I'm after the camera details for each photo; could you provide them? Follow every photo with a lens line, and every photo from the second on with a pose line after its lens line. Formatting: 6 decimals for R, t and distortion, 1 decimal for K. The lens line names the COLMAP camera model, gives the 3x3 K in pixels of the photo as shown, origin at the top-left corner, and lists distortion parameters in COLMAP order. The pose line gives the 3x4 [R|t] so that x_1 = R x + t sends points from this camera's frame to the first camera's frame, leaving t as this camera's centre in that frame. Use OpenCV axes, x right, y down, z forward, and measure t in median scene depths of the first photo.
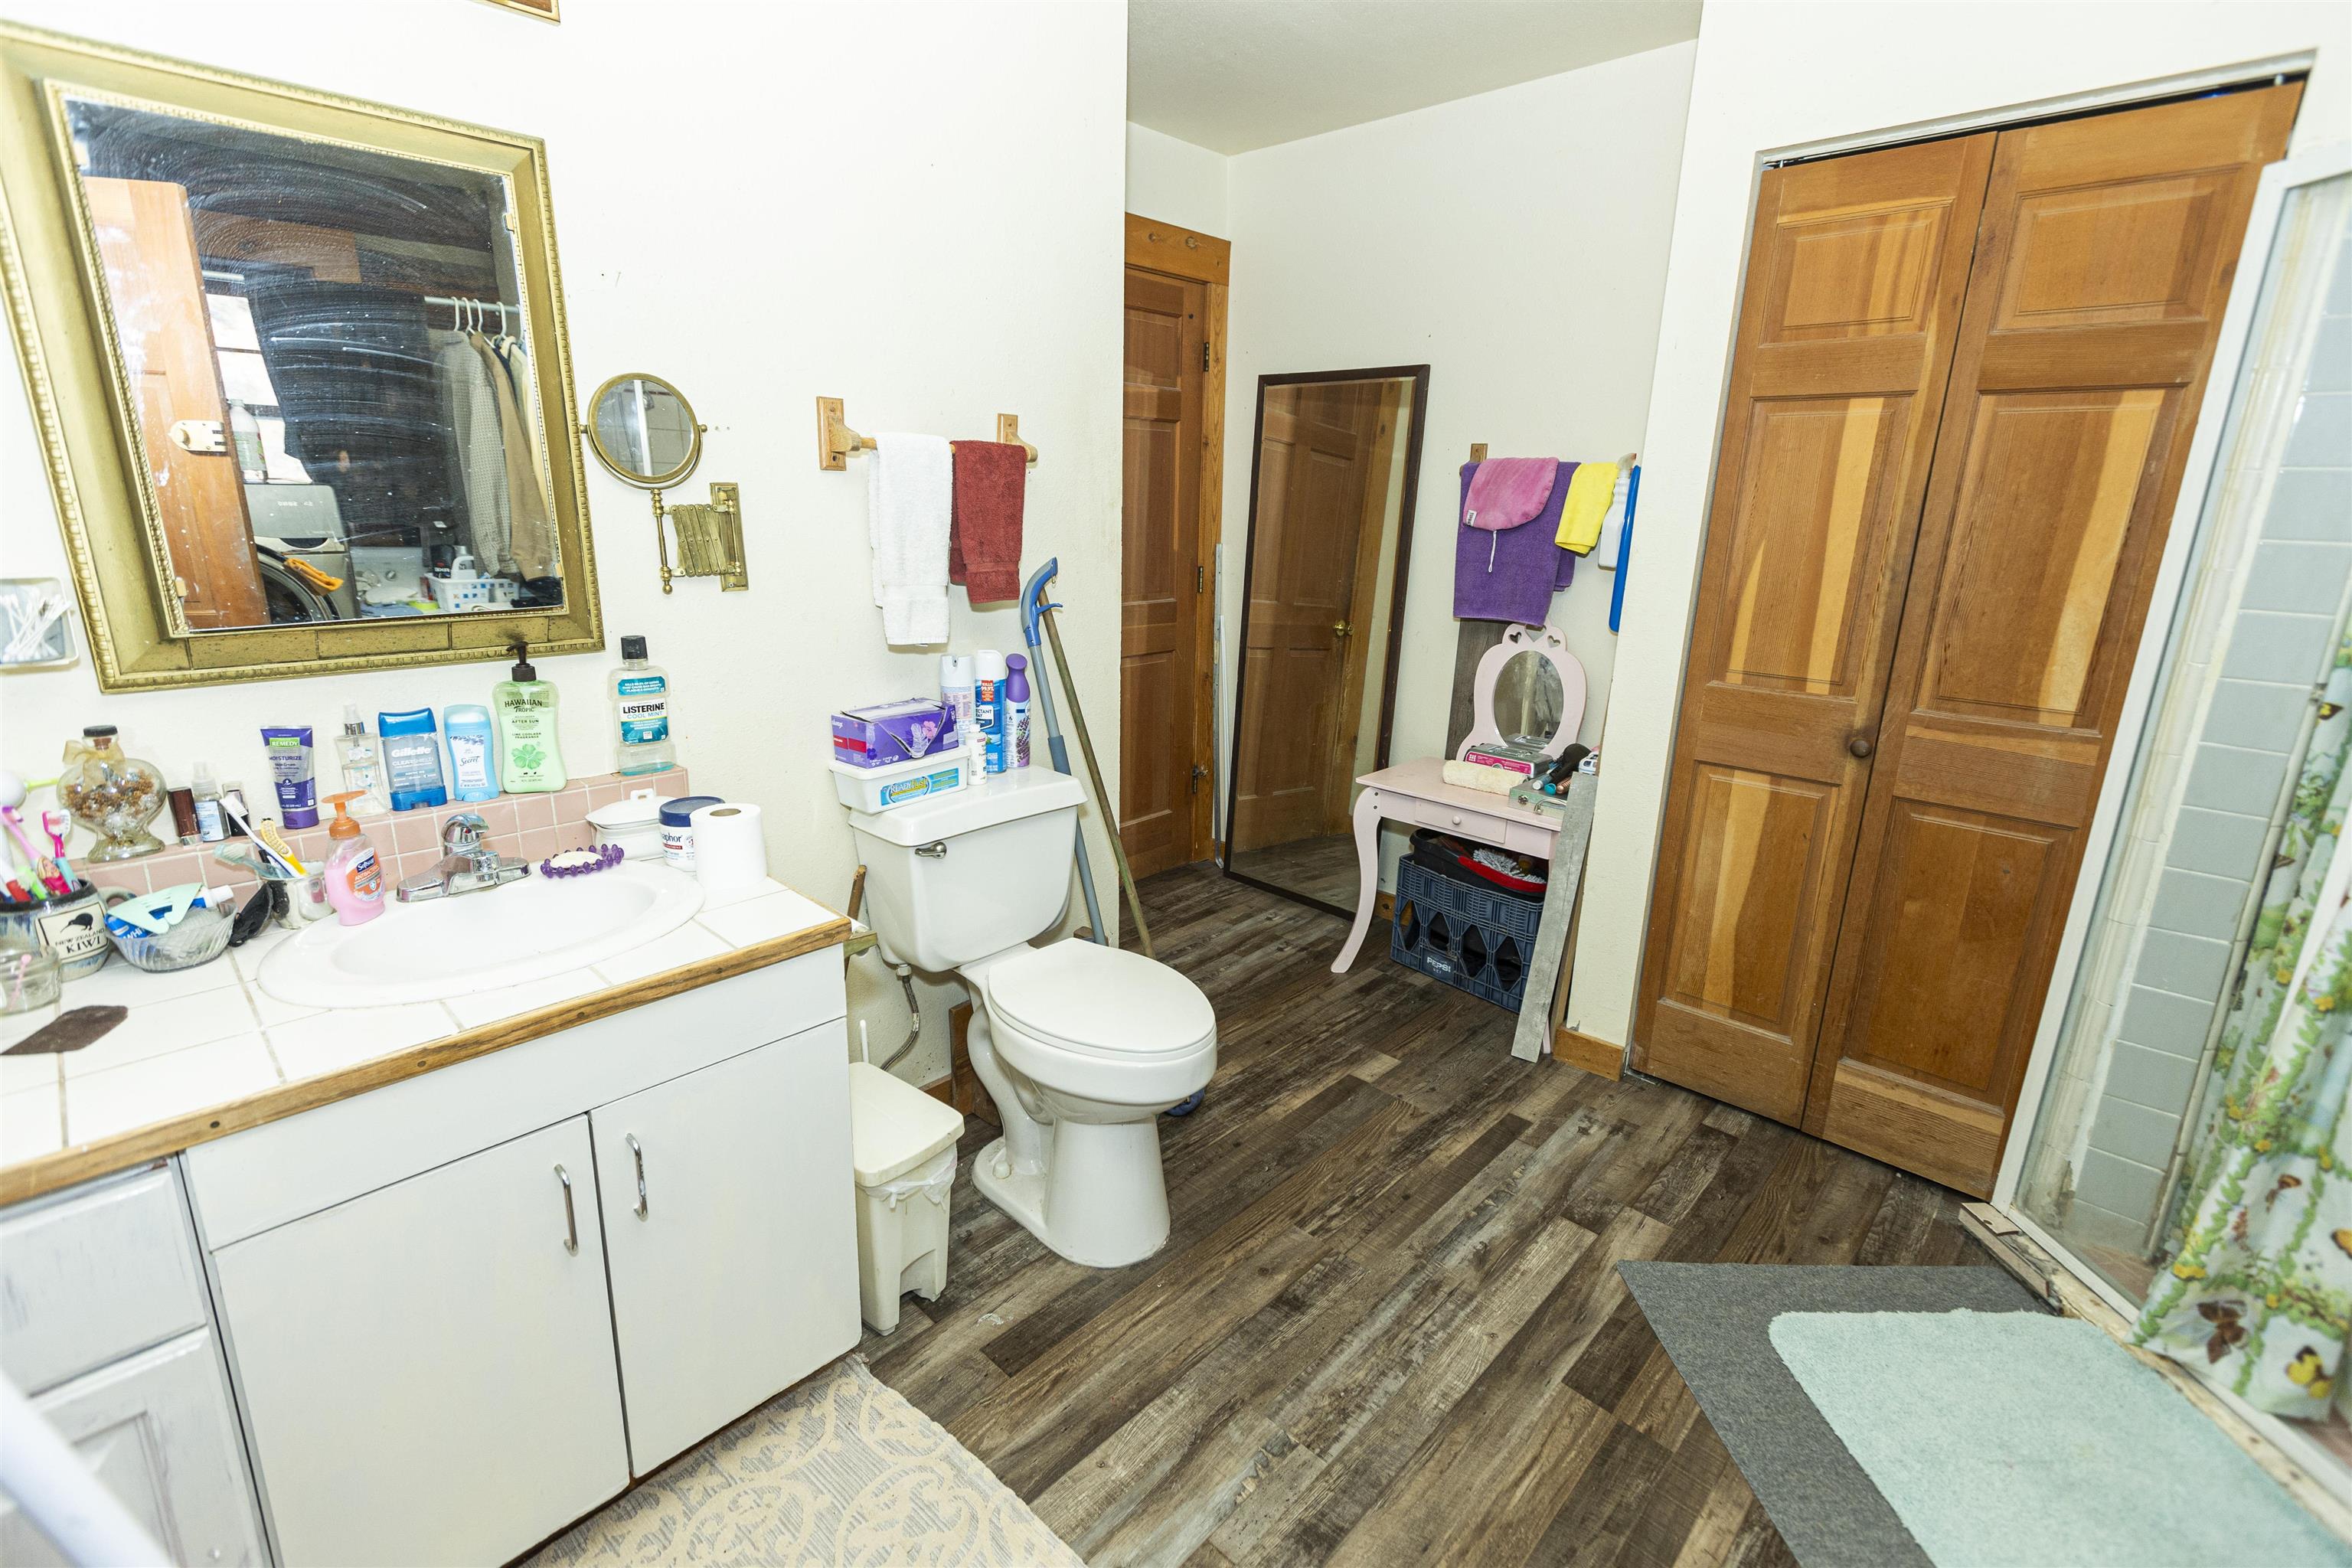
lens RADIAL K [[1034.5, 0, 1157.1], [0, 1034.5, 771.1], [0, 0, 1]] dist [0.005088, -0.000207]
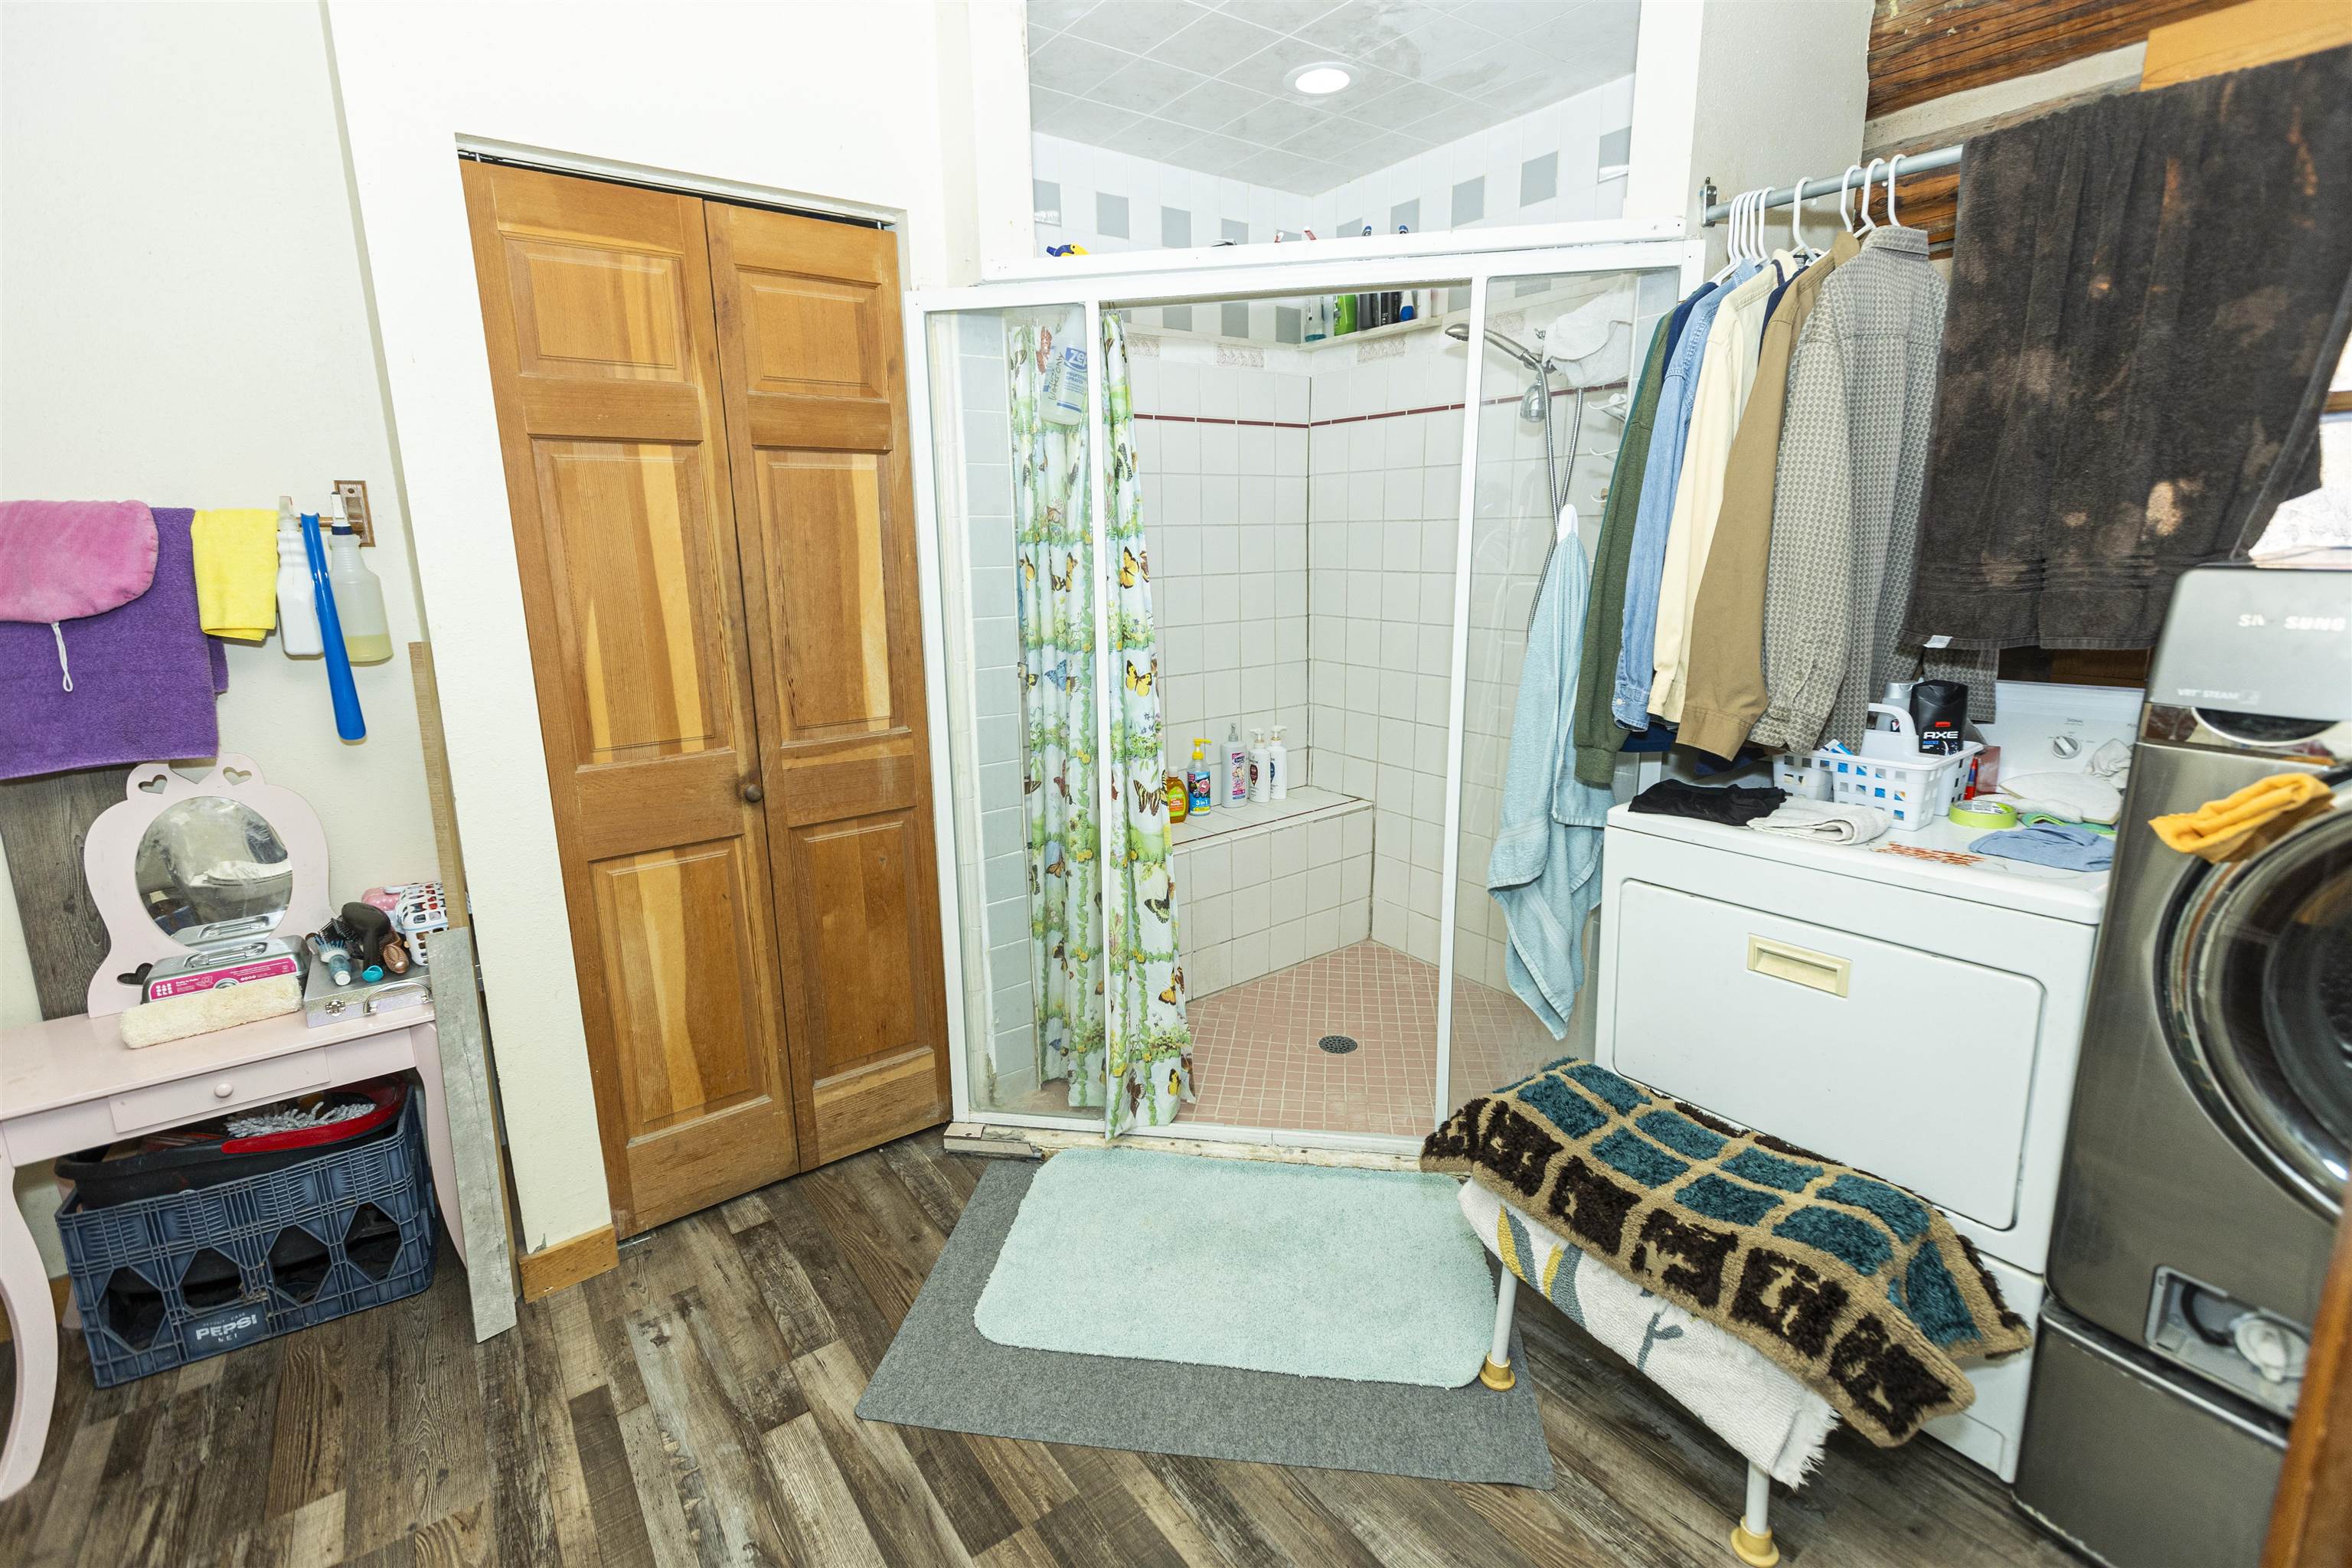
lens RADIAL K [[1034.5, 0, 1157.1], [0, 1034.5, 771.1], [0, 0, 1]] dist [0.005088, -0.000207]
pose [[0.174811, -0.232626, 0.956727, -0.201803], [0.280596, 0.943165, 0.178059, -0.109800], [-0.943773, 0.237327, 0.230149, 0.393938]]
